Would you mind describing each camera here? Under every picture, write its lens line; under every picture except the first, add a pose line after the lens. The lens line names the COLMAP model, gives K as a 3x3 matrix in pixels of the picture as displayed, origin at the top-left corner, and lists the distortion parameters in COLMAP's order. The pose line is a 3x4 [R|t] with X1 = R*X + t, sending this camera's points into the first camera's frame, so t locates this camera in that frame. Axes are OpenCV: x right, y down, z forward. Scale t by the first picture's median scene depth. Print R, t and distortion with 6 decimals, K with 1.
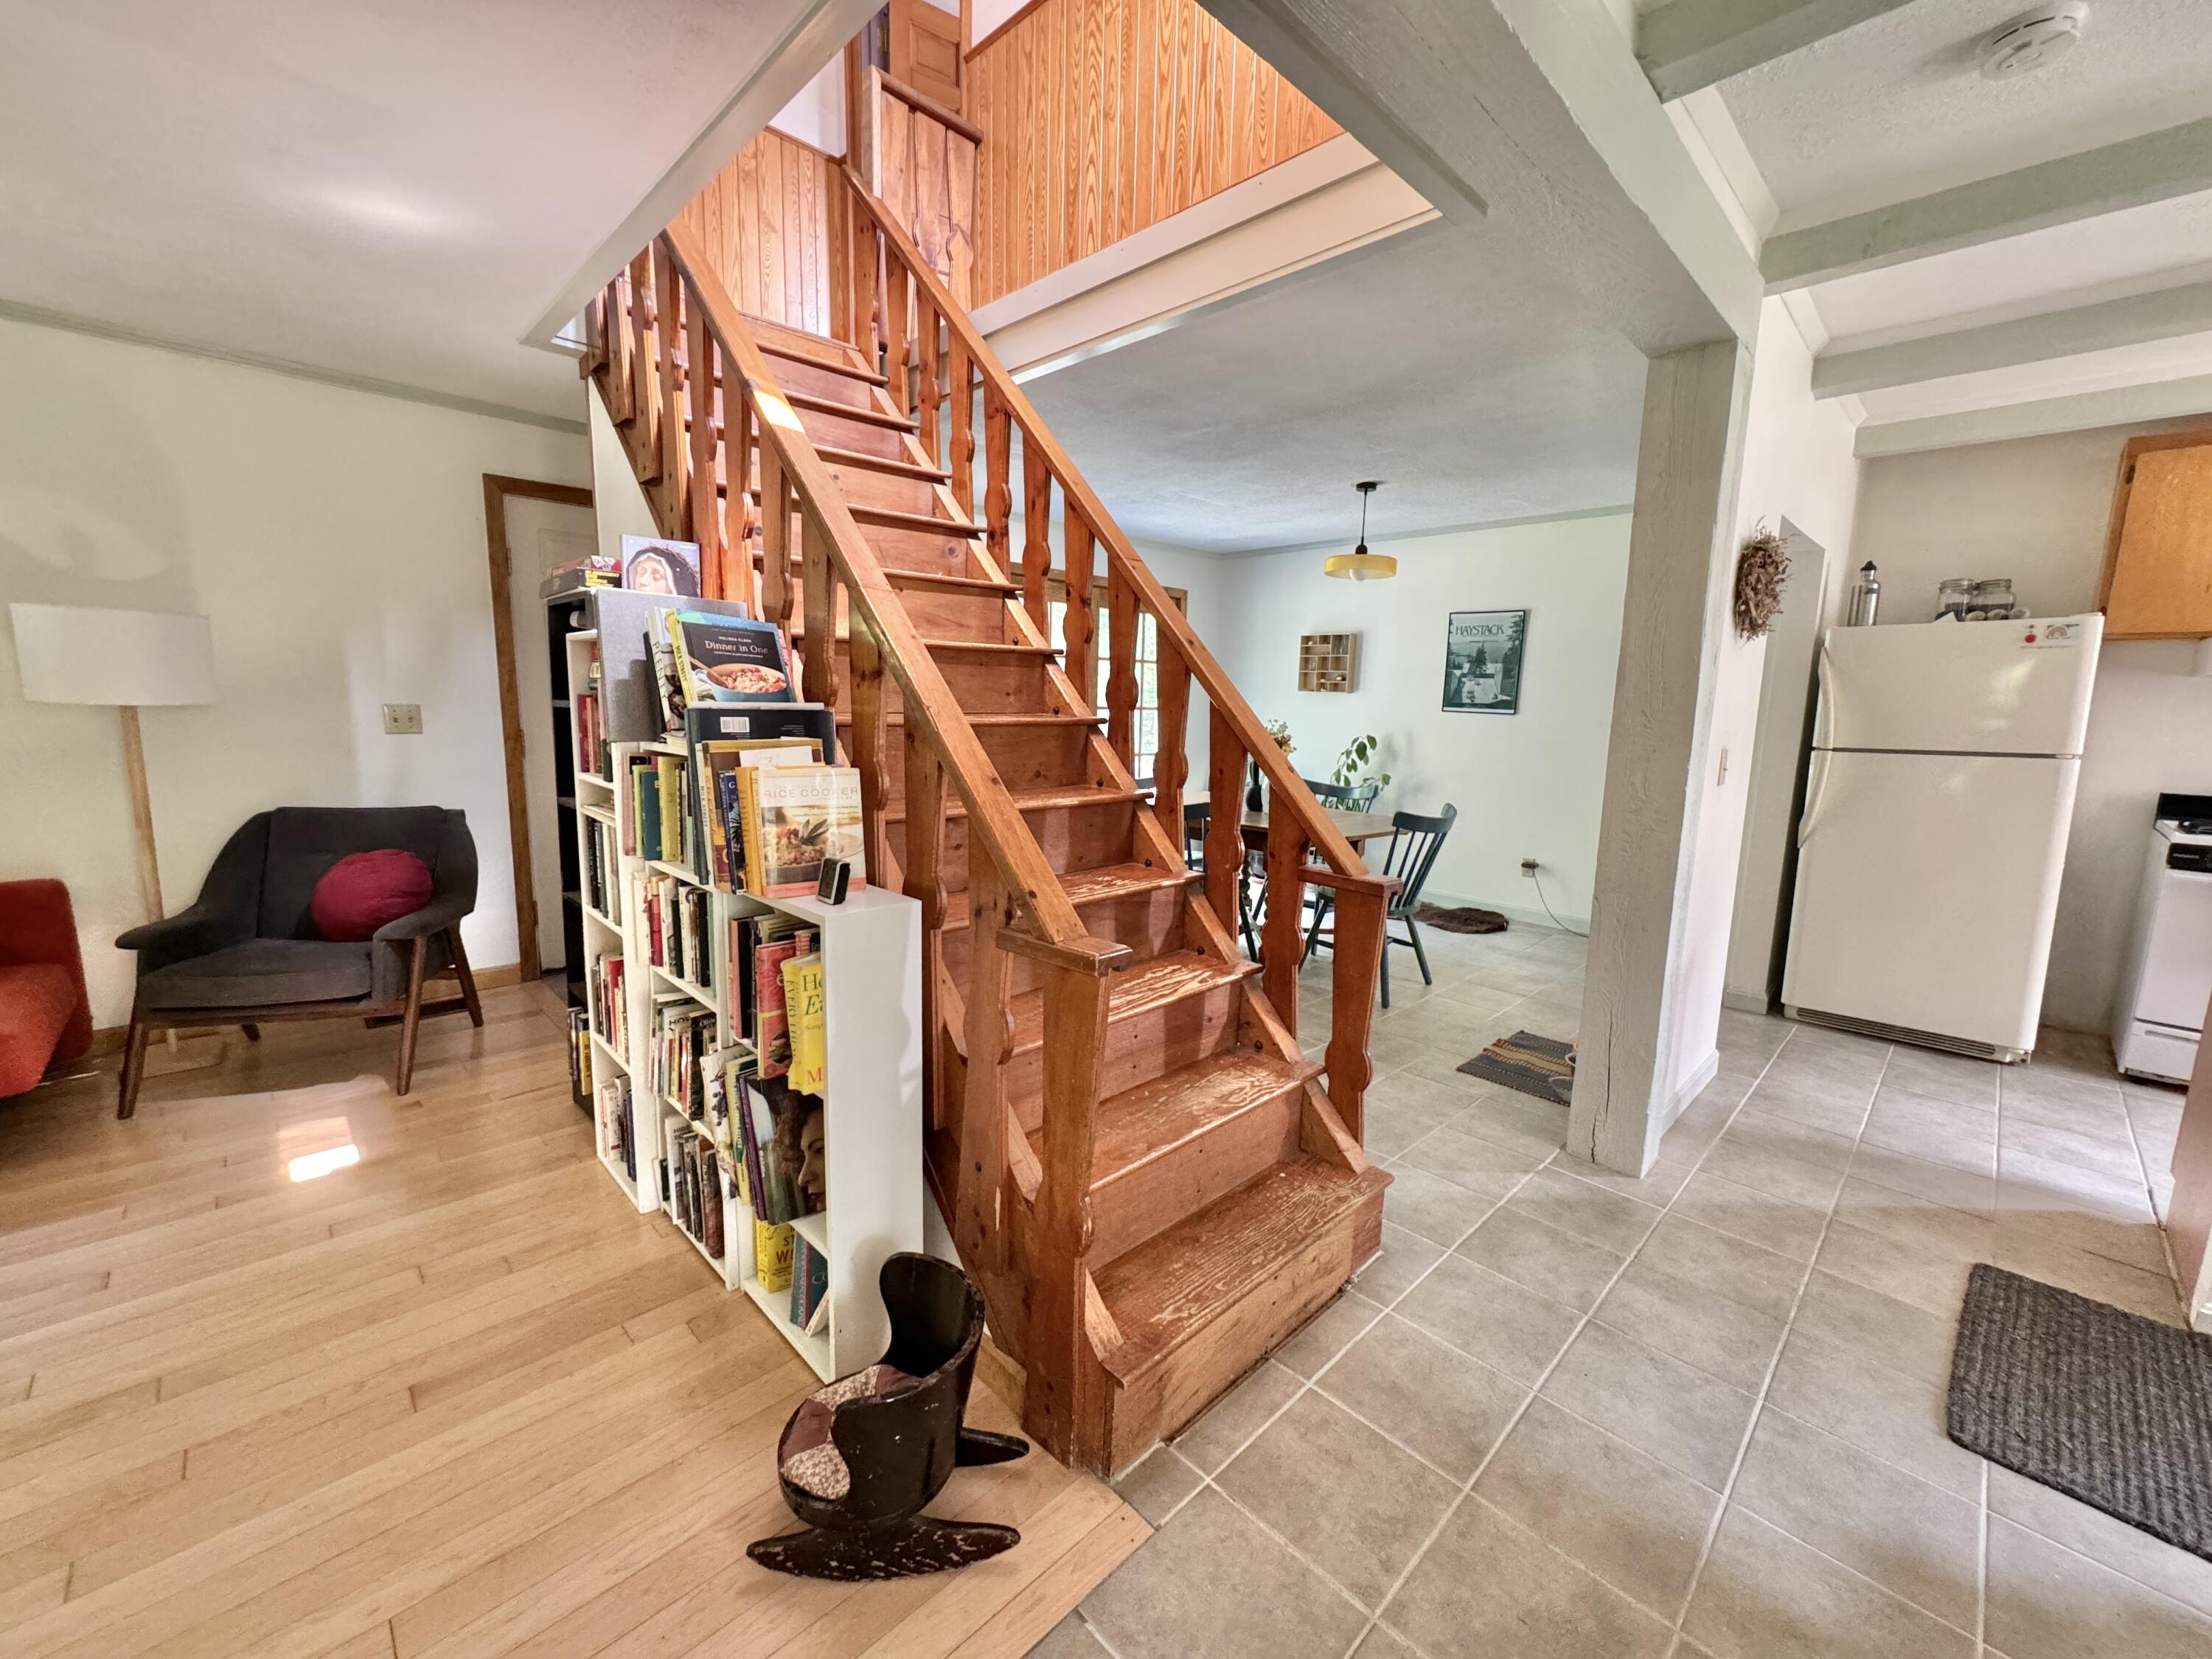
lens RADIAL K [[880.5, 0, 1106.0], [0, 880.5, 828.2], [0, 0, 1]] dist [-0.003566, -0.000094]
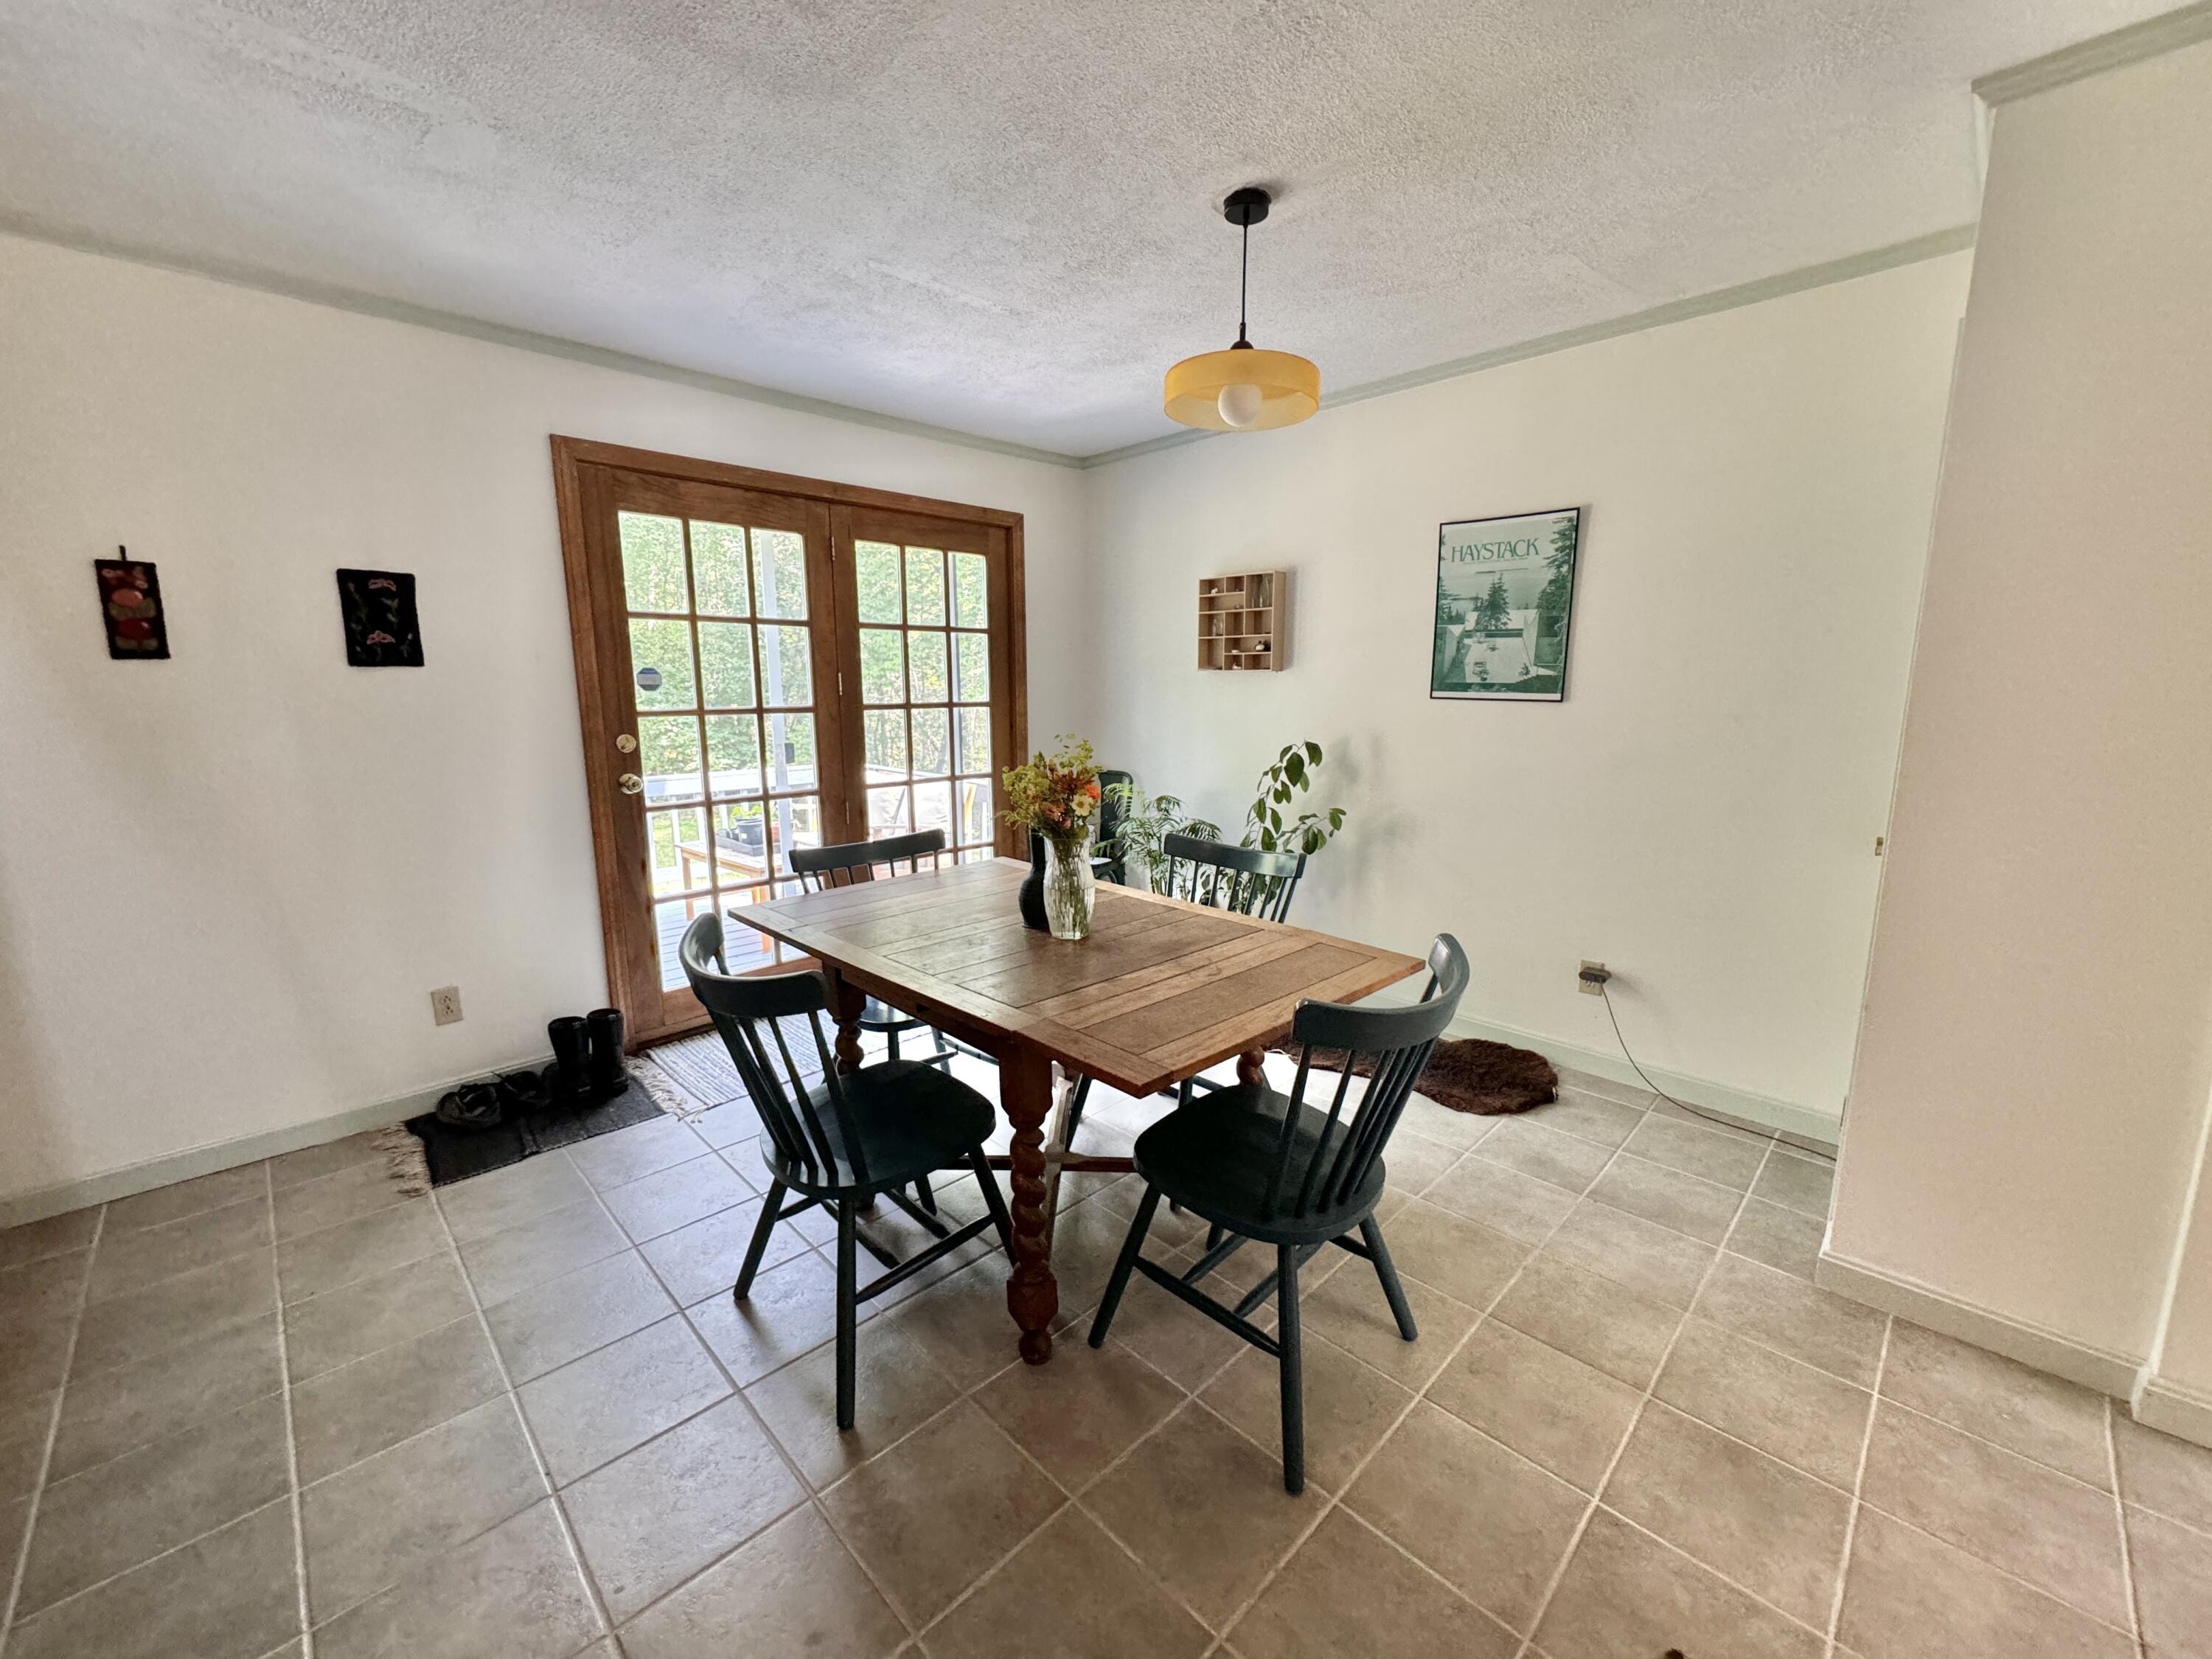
lens RADIAL K [[880.5, 0, 1103.3], [0, 880.5, 826.6], [0, 0, 1]] dist [-0.003566, -0.000094]
pose [[0.999618, -0.027628, -0.000388, 0.169191], [0.027630, 0.999510, 0.014675, -0.064585], [-0.000018, -0.014681, 0.999892, 0.431211]]
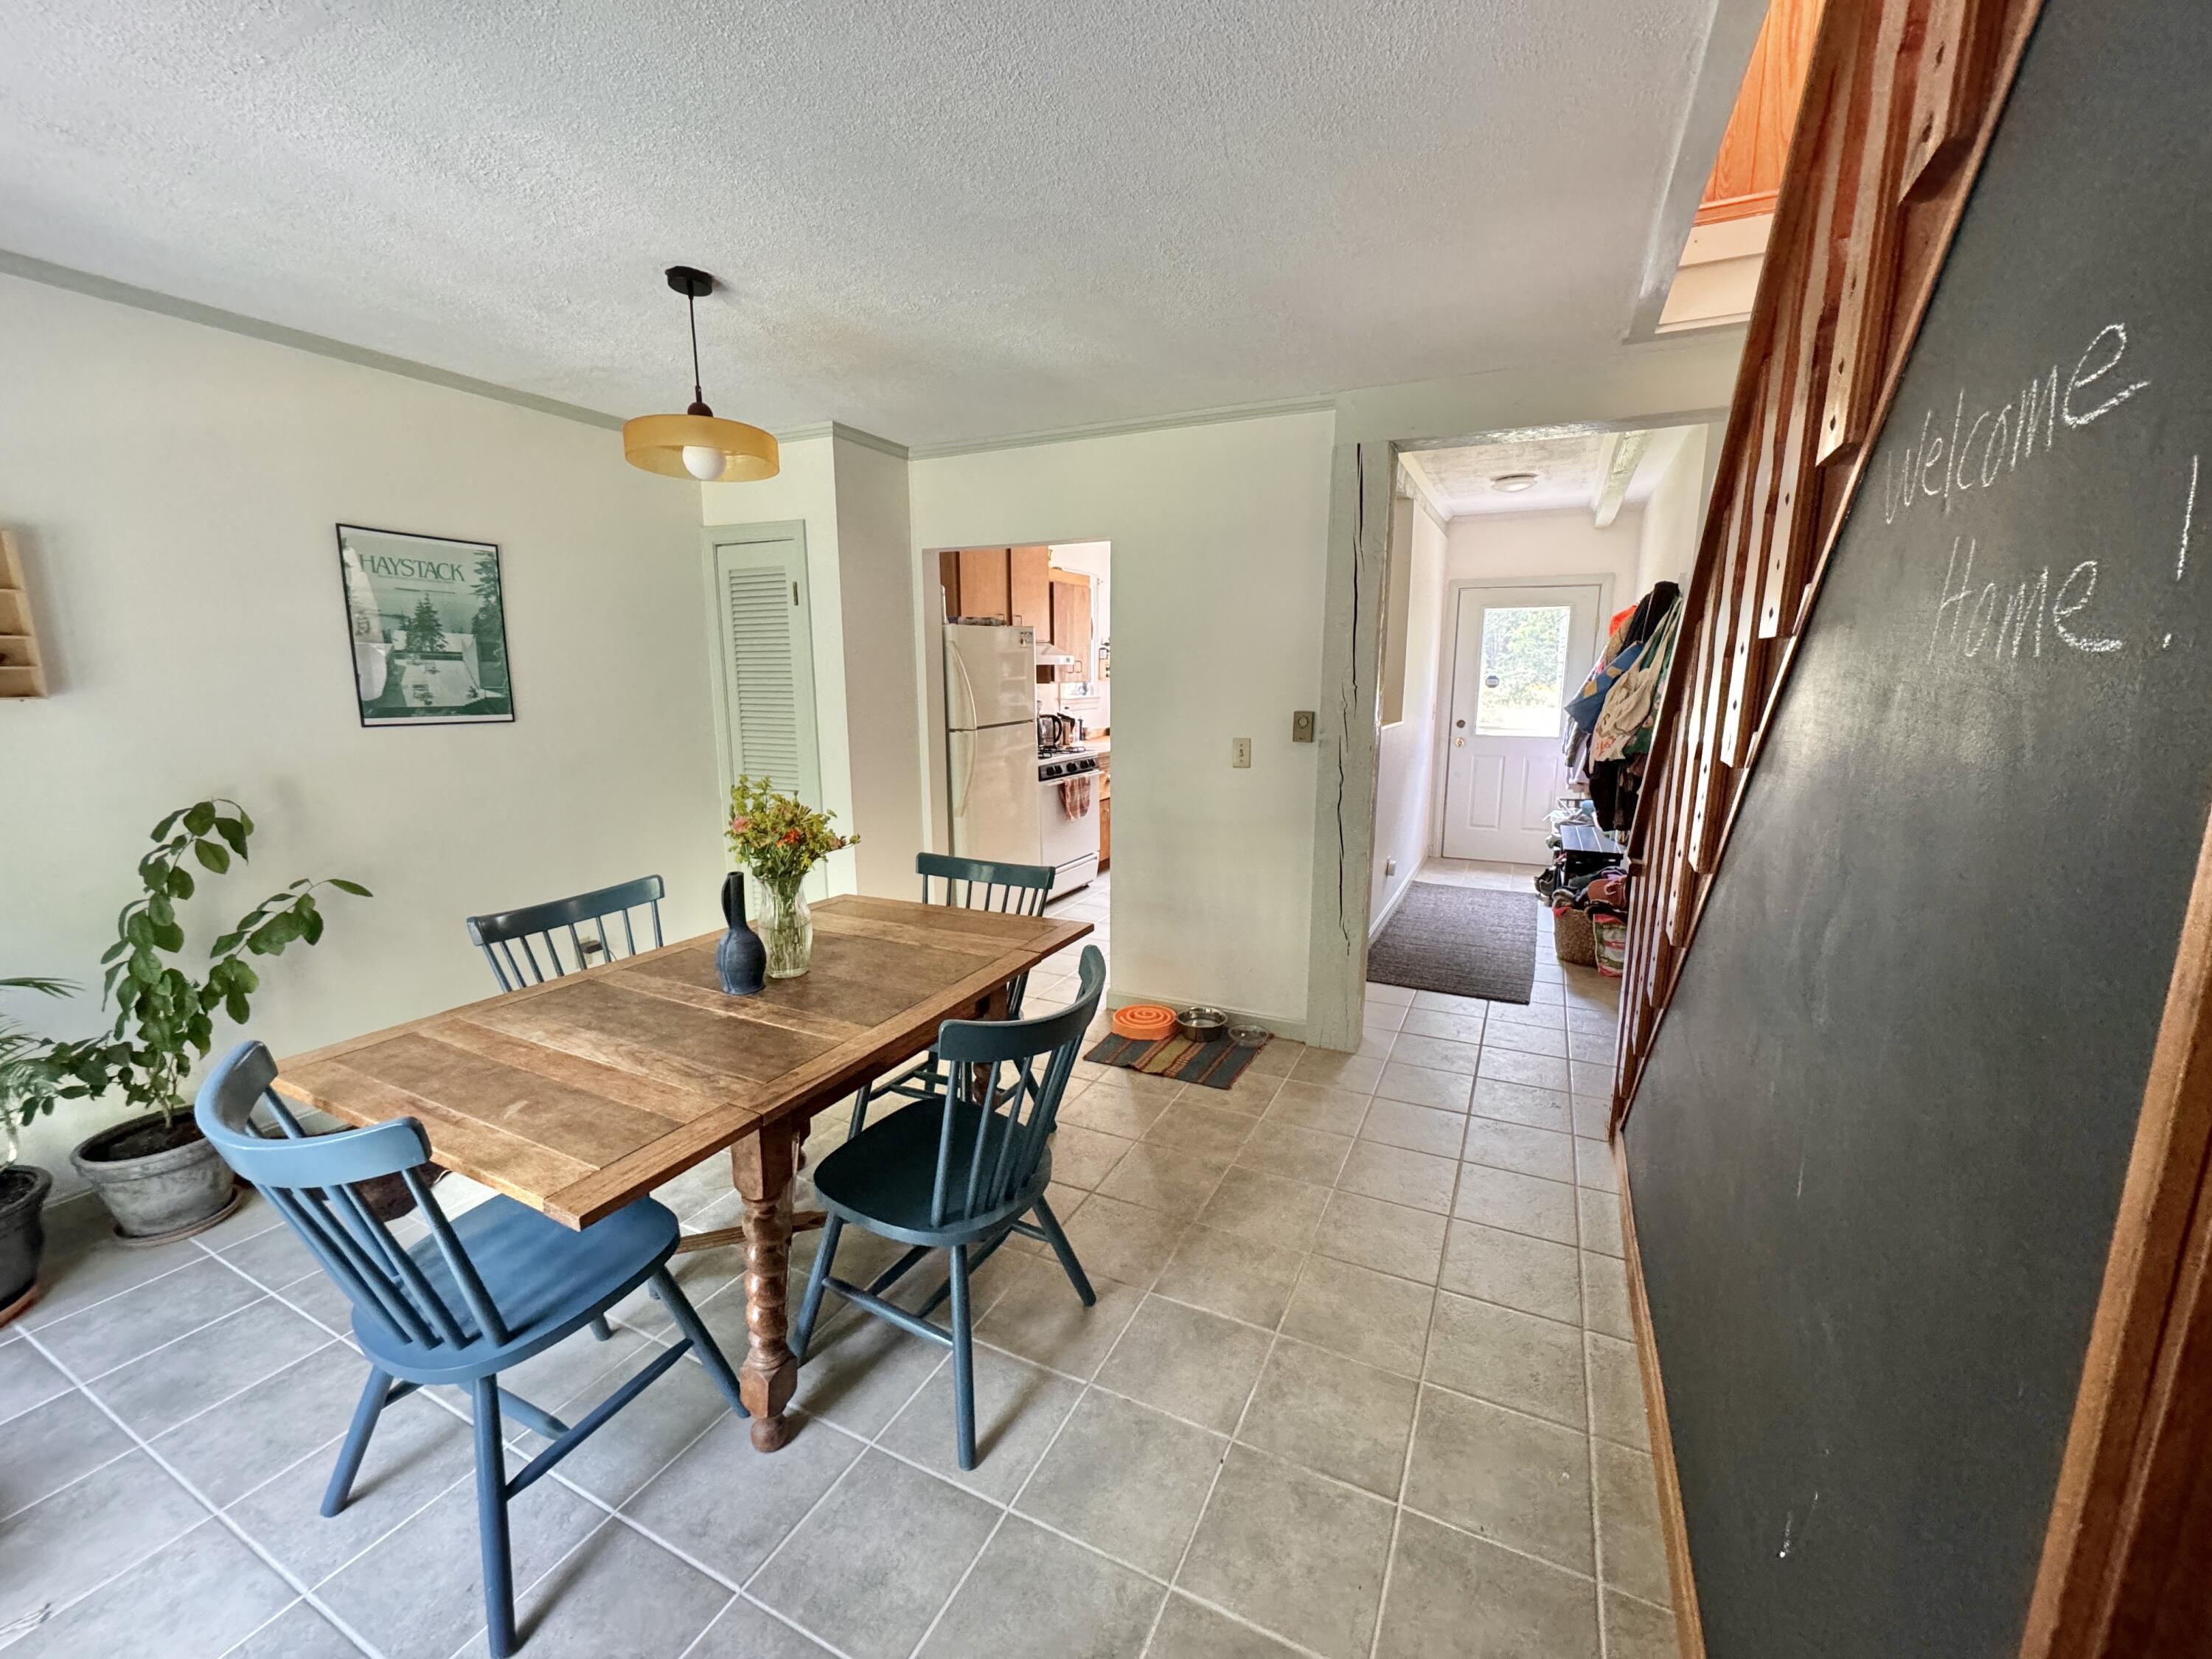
lens RADIAL K [[880.5, 0, 1102.1], [0, 880.5, 830.6], [0, 0, 1]] dist [-0.003566, -0.000094]
pose [[-0.333914, -0.192320, 0.922775, -0.225436], [0.129921, 0.960231, 0.247139, -0.146797], [-0.933607, 0.202411, -0.295648, 0.780912]]
